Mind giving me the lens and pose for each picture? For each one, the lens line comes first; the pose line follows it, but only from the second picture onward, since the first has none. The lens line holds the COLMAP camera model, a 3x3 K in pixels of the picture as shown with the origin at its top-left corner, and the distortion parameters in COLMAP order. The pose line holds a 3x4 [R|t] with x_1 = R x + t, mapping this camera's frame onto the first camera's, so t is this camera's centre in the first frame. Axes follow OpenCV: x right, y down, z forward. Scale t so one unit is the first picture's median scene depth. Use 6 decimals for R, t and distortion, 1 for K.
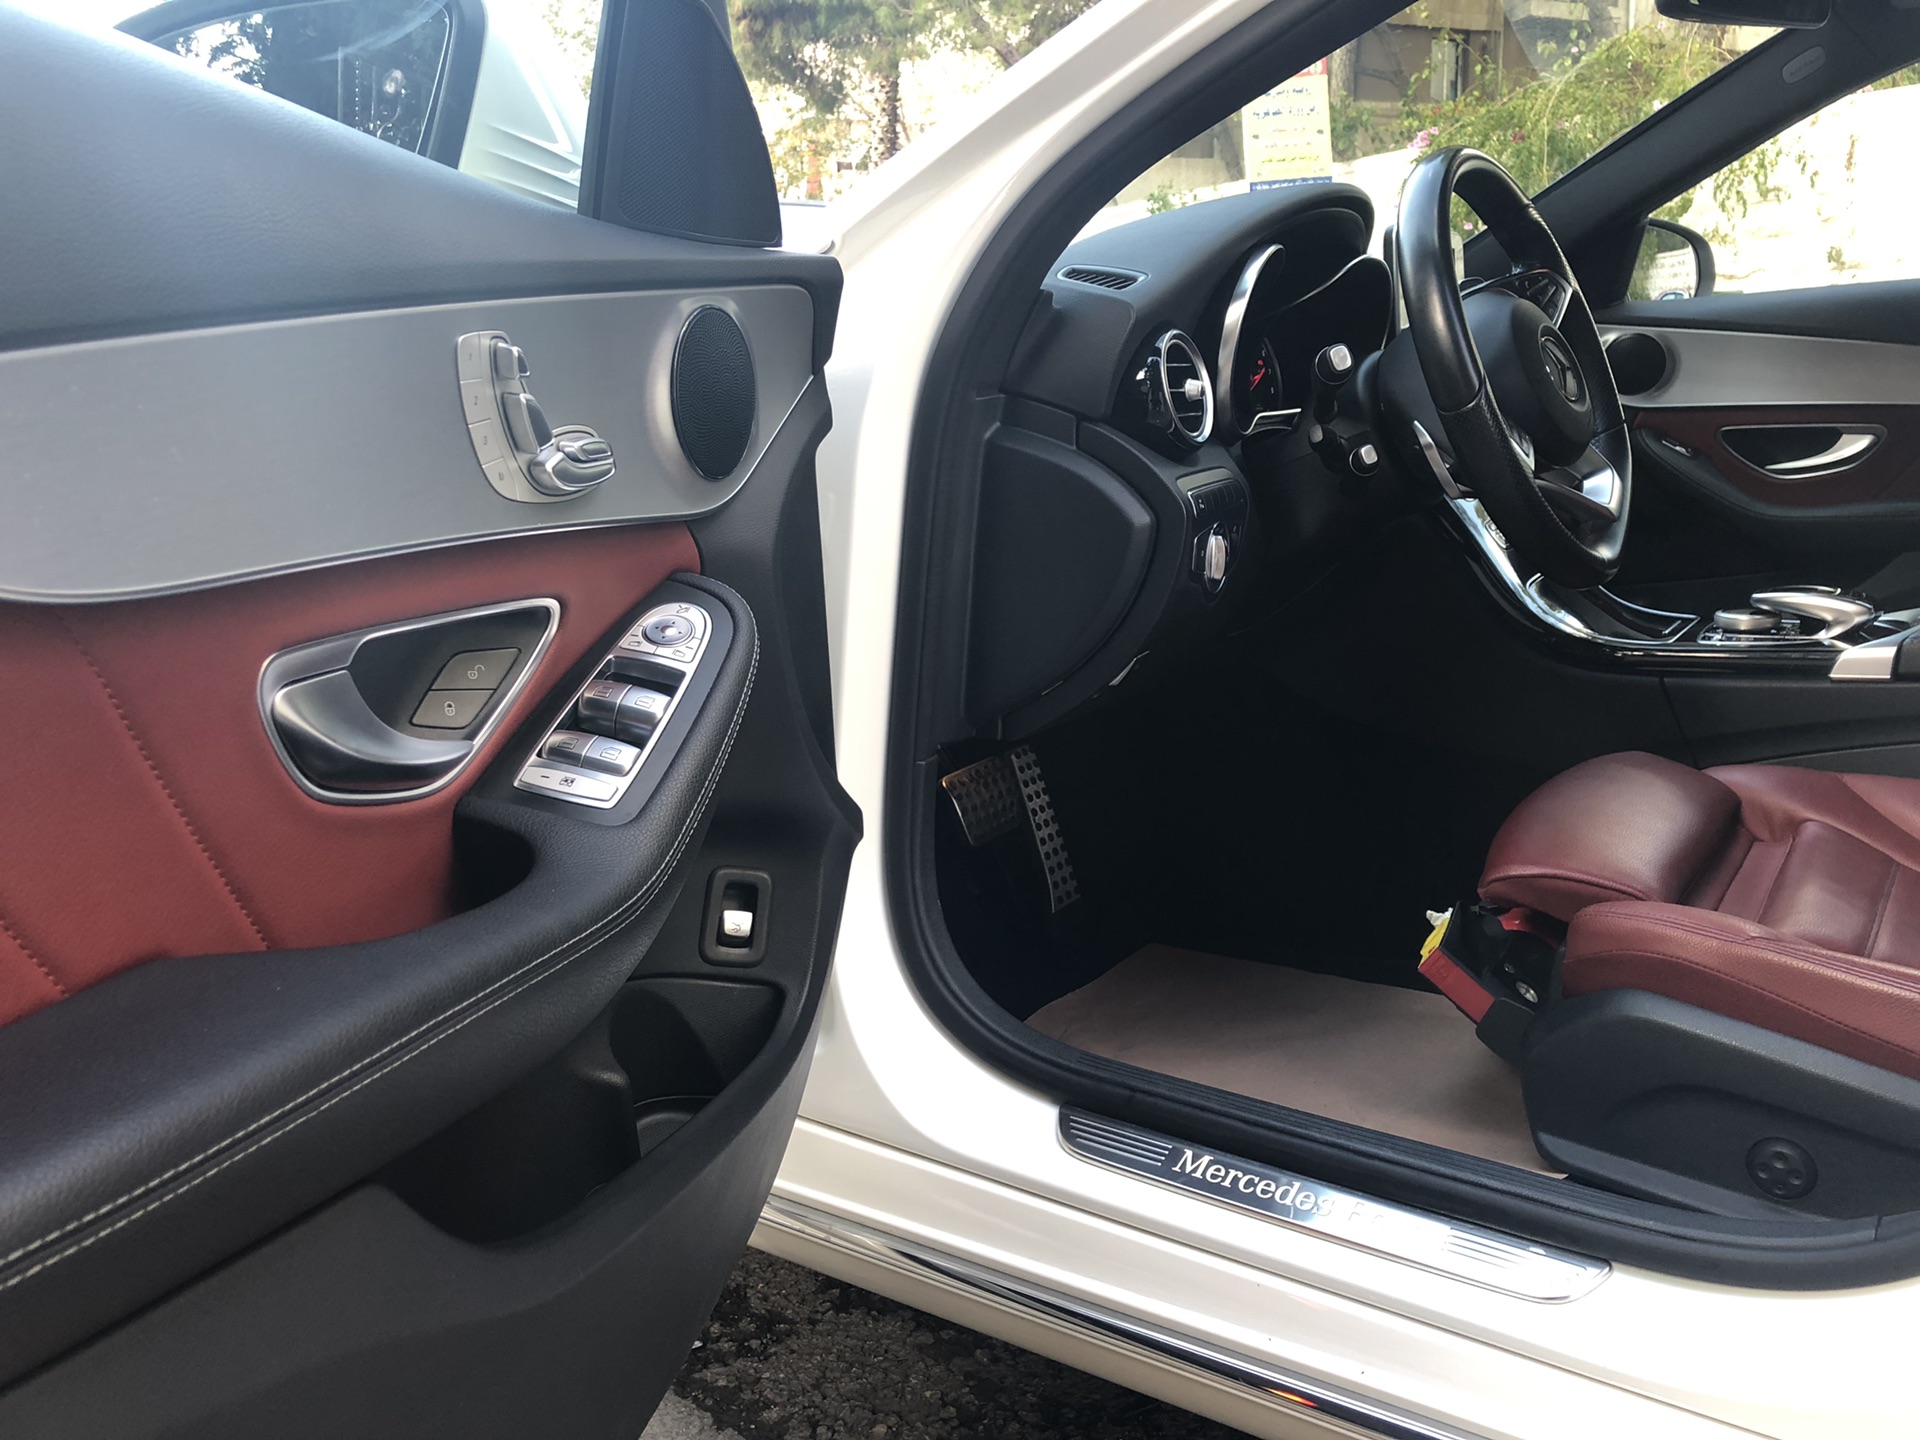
lens RADIAL K [[1571.2, 0, 960.0], [0, 1571.2, 720.0], [0, 0, 1]] dist [0.024009, -0.013340]
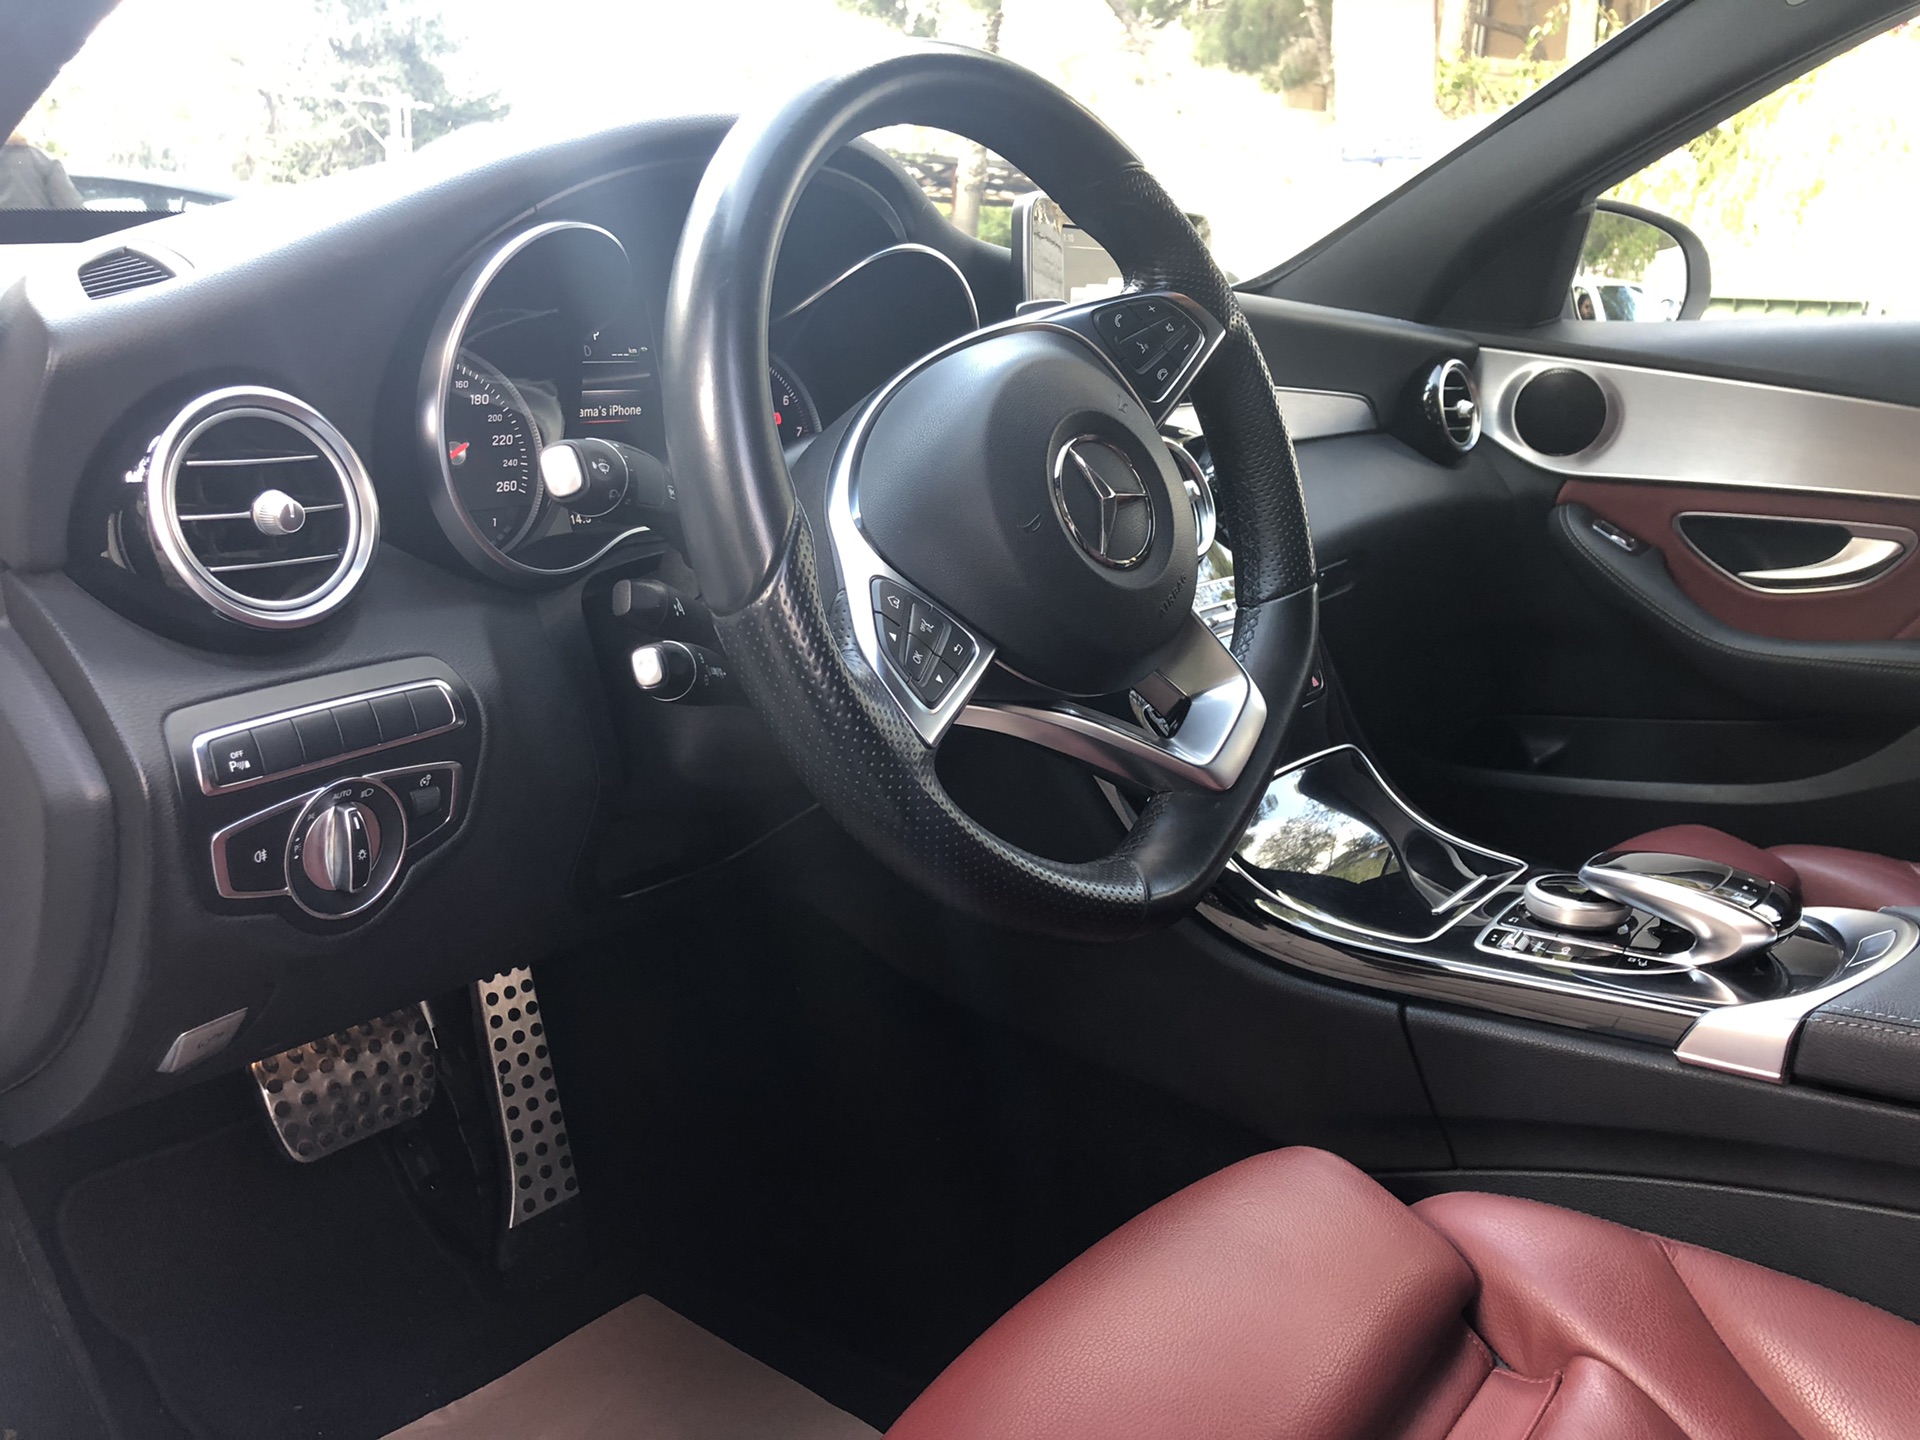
lens RADIAL K [[1567.4, 0, 963.7], [0, 1567.4, 723.6], [0, 0, 1]] dist [0.035259, -0.028303]
pose [[0.996182, 0.065954, -0.057197, 0.341261], [-0.064021, 0.997335, 0.034996, -0.153351], [0.059353, -0.031201, 0.997749, 0.458003]]
